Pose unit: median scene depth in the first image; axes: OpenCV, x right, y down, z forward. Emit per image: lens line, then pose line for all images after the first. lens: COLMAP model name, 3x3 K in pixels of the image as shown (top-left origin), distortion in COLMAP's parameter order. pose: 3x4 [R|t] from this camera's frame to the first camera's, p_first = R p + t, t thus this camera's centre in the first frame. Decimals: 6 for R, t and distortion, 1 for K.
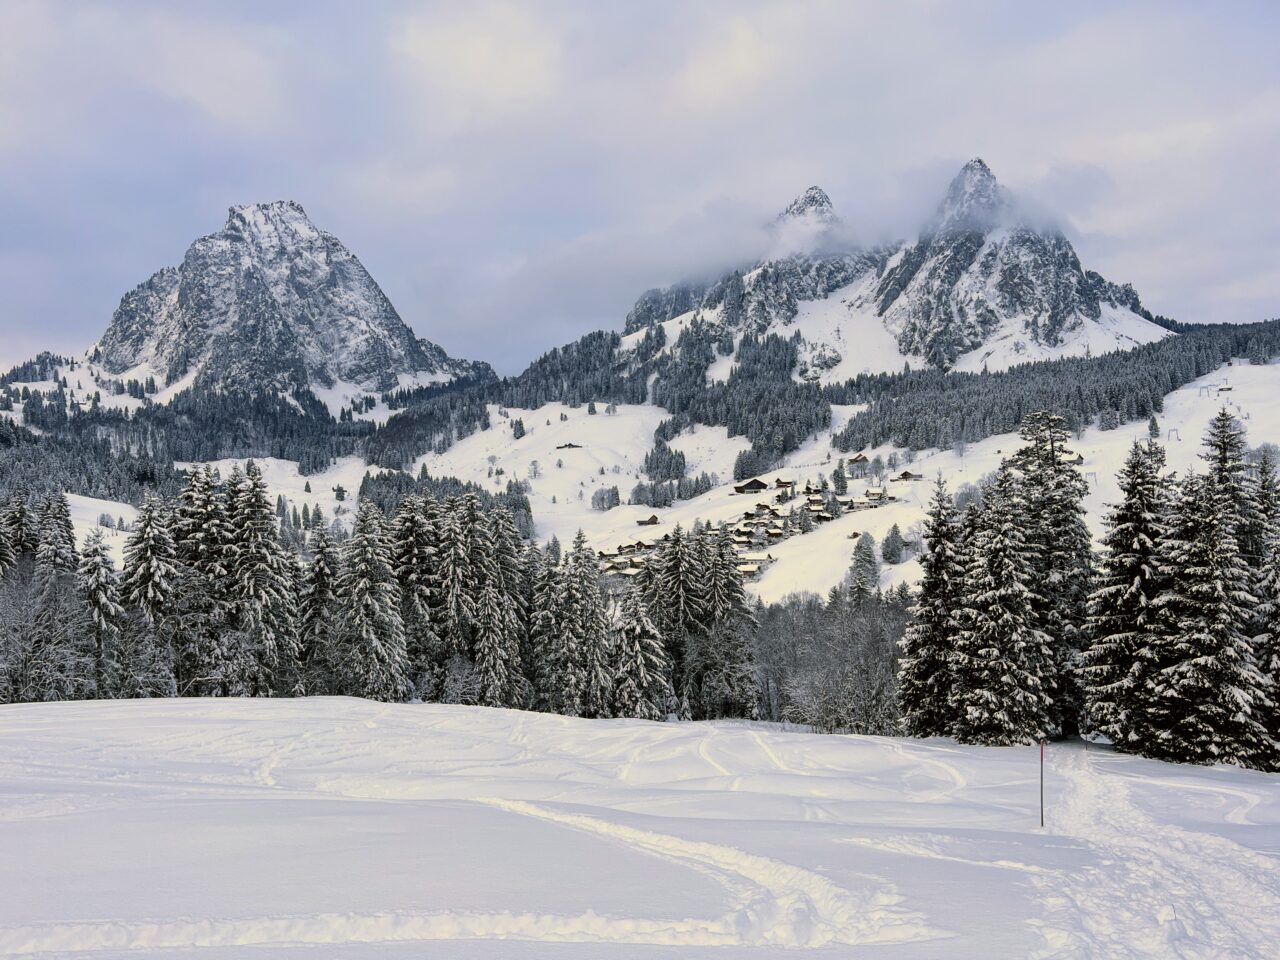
lens RADIAL K [[963.4, 0, 640.0], [0, 963.4, 480.0], [0, 0, 1]] dist [0.036581, 0.001643]
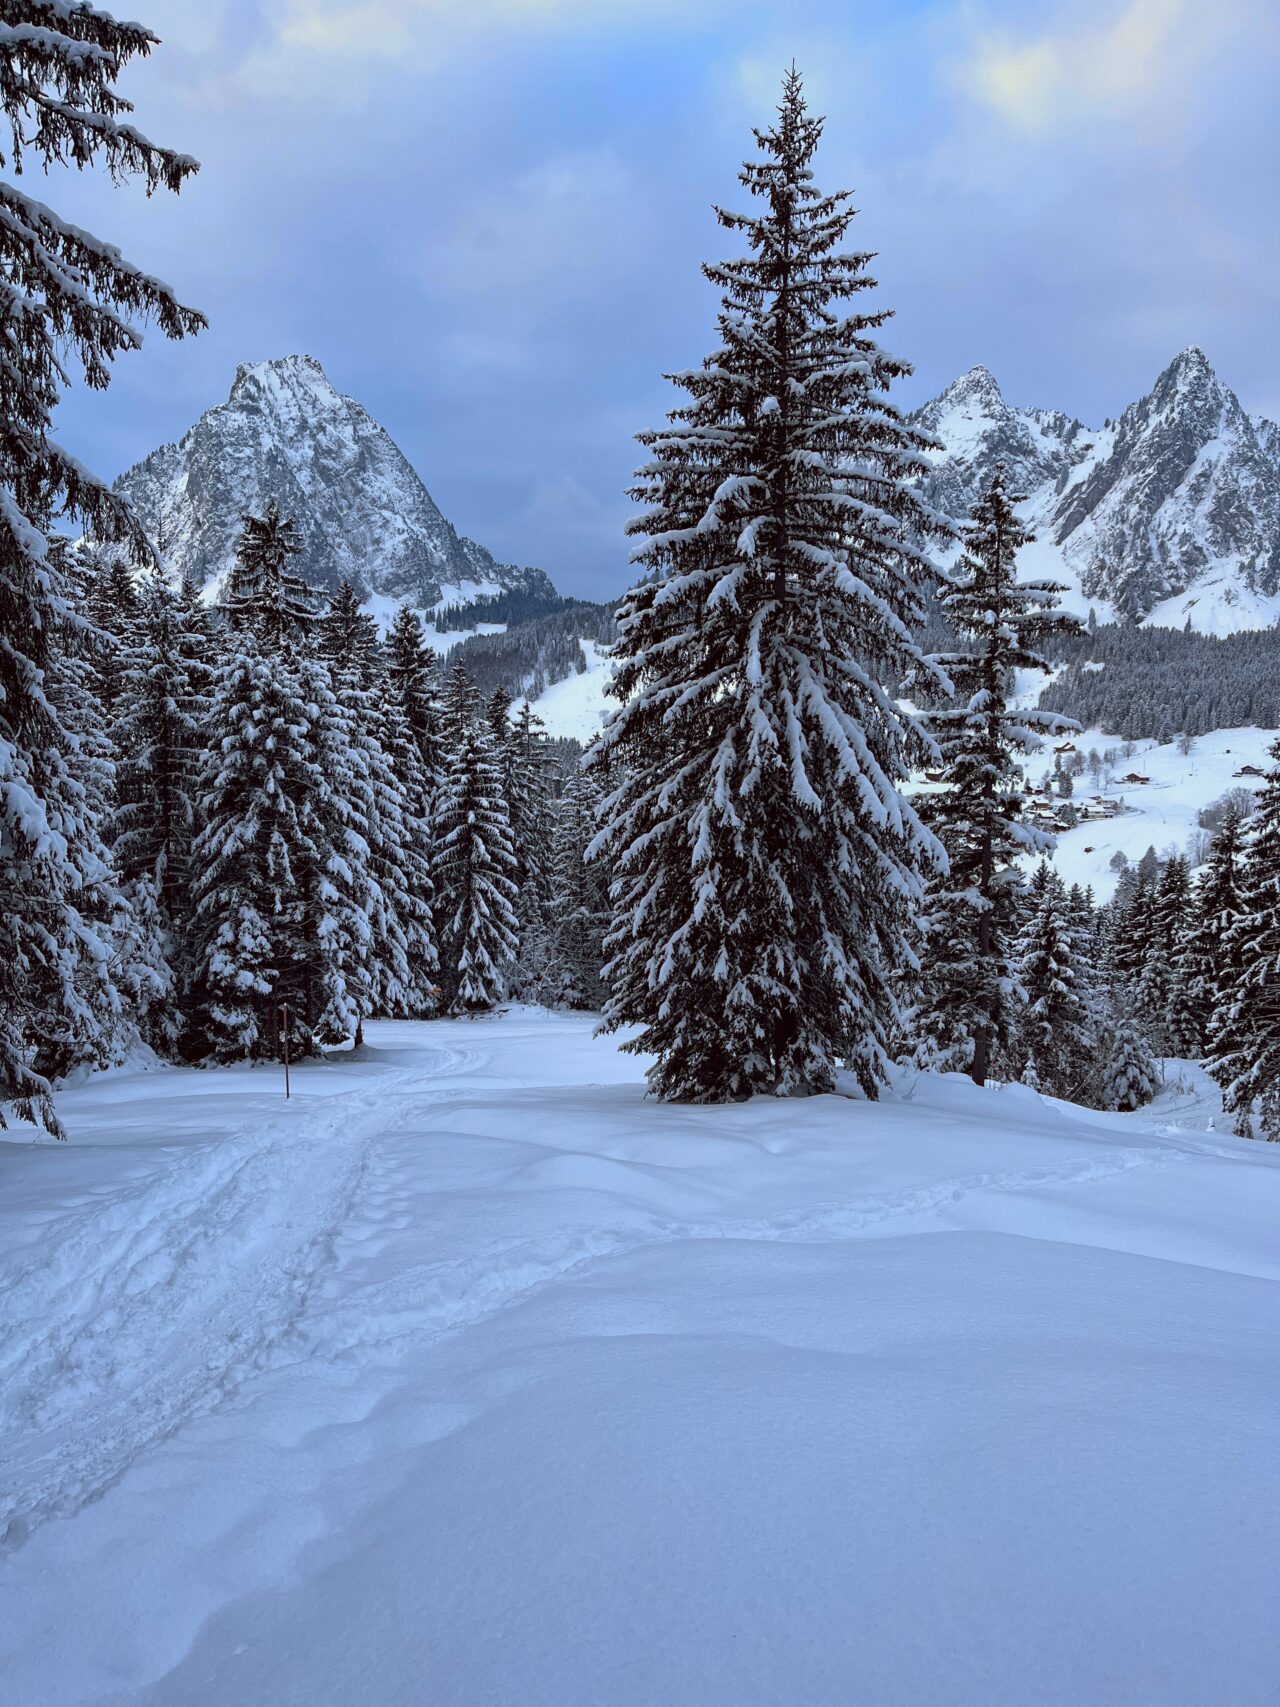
lens RADIAL K [[1281.1, 0, 644.0], [0, 1281.1, 859.9], [0, 0, 1]] dist [0.034541, 0.000610]
pose [[0.999354, 0.035581, -0.005118, -0.080743], [-0.034651, 0.991402, 0.126179, -0.028156], [0.009564, -0.125921, 0.991994, -0.111062]]
